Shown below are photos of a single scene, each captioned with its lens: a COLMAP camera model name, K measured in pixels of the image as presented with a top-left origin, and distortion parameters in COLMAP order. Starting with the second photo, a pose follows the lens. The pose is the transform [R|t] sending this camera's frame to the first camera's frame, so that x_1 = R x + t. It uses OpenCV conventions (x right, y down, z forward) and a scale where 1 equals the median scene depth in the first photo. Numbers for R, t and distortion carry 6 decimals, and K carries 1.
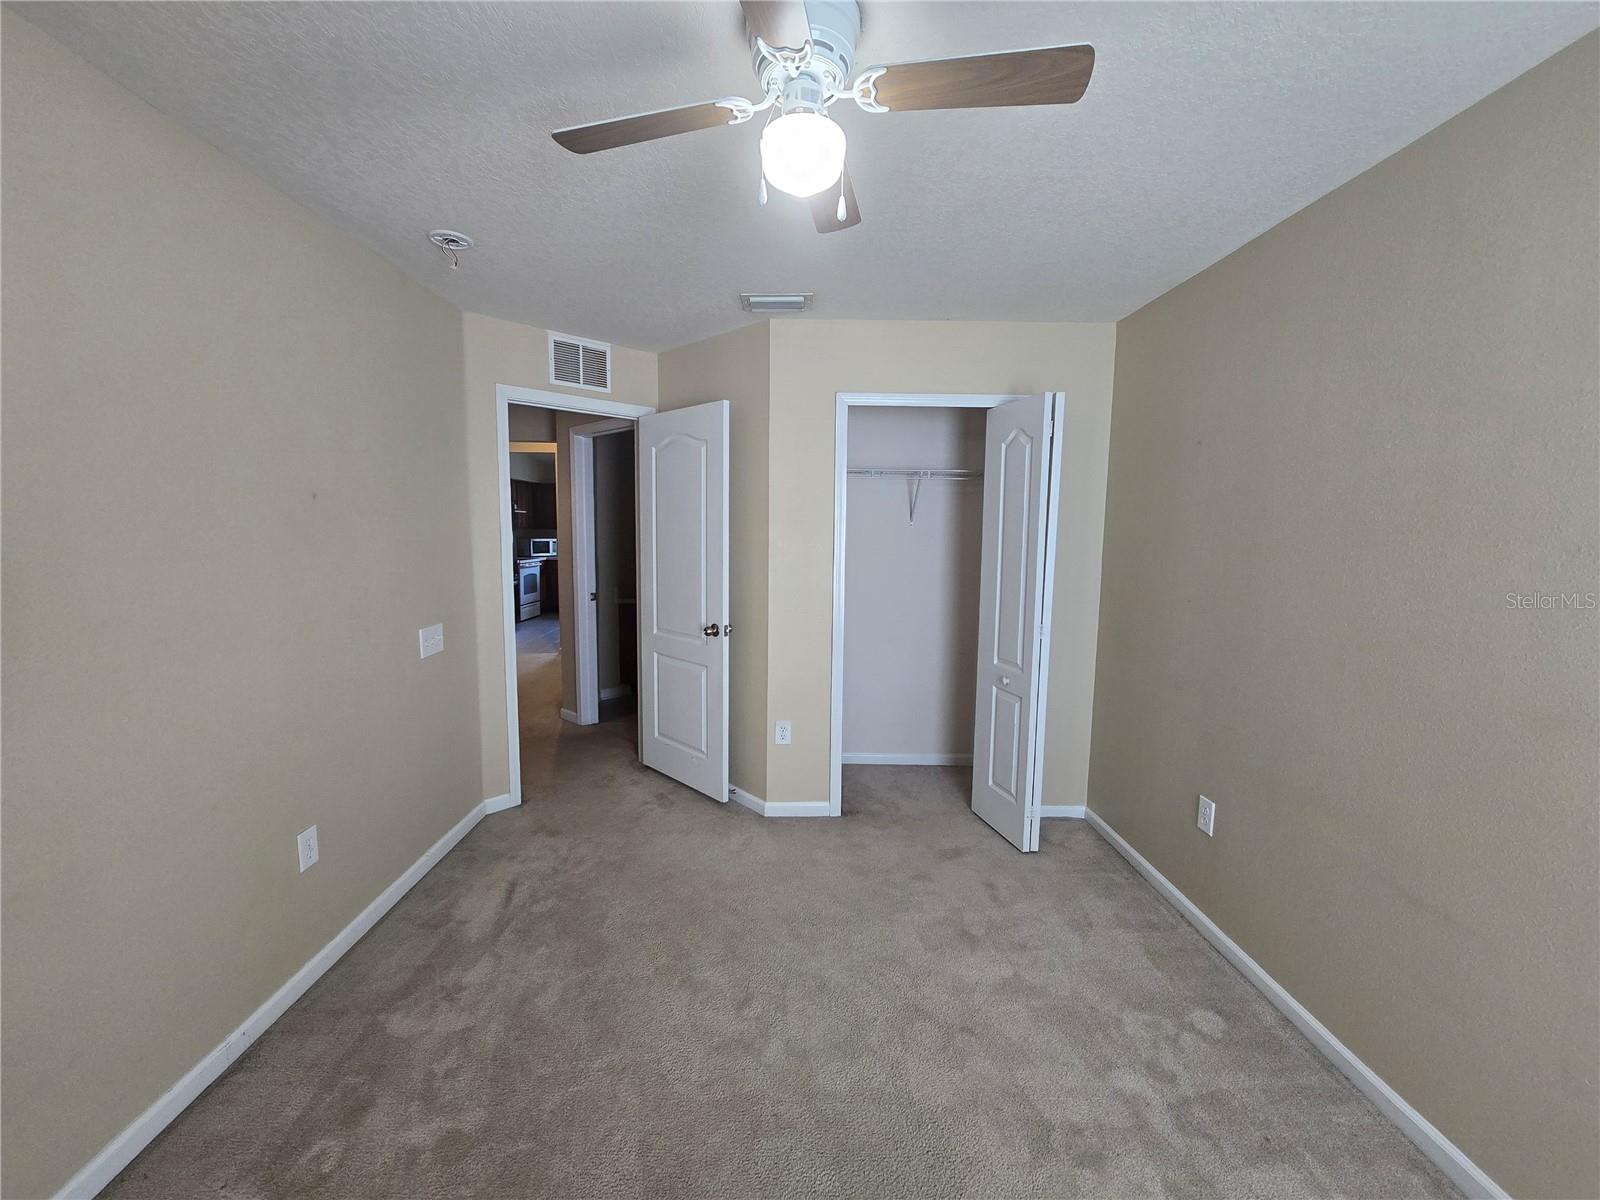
lens RADIAL K [[652.6, 0, 792.6], [0, 652.6, 596.6], [0, 0, 1]] dist [-0.001846, 0.000364]
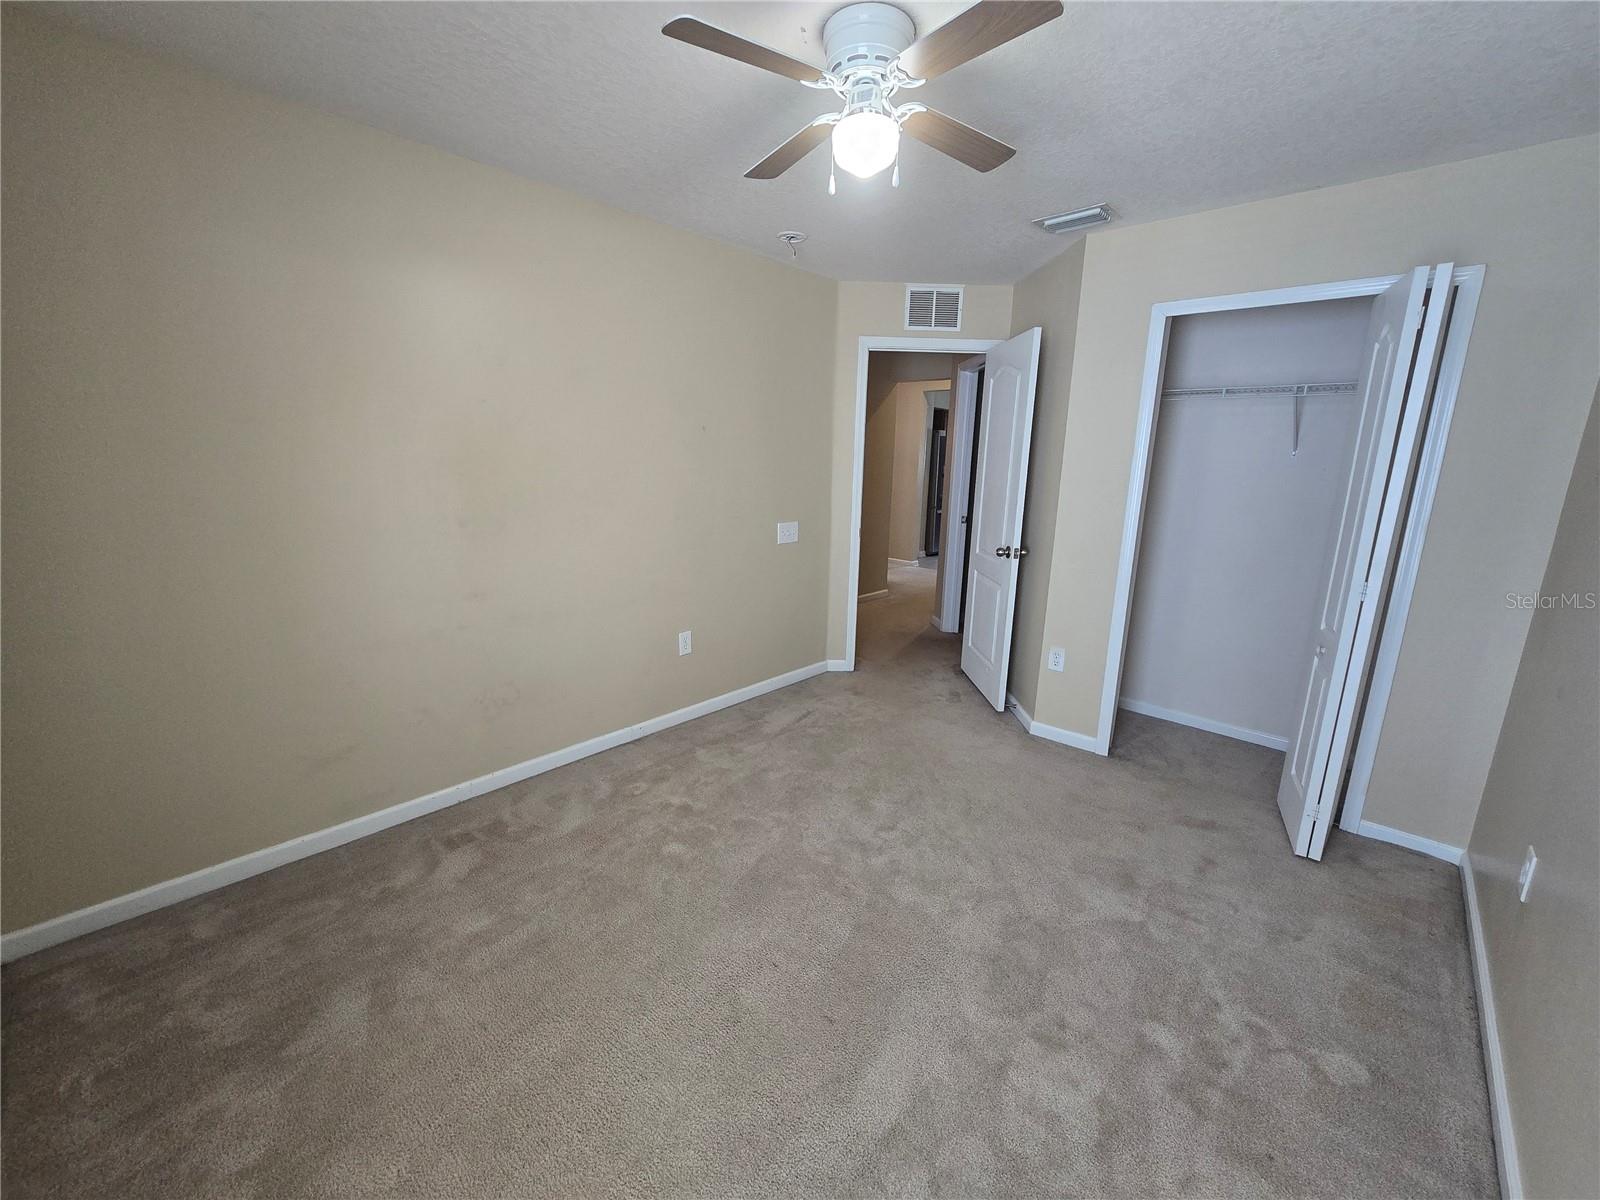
lens RADIAL K [[652.6, 0, 795.4], [0, 652.6, 596.6], [0, 0, 1]] dist [-0.001846, 0.000364]
pose [[0.730900, 0.152298, -0.665275, 0.405281], [-0.088713, 0.987714, 0.128648, 0.019811], [0.676694, -0.035010, 0.735431, -0.026517]]
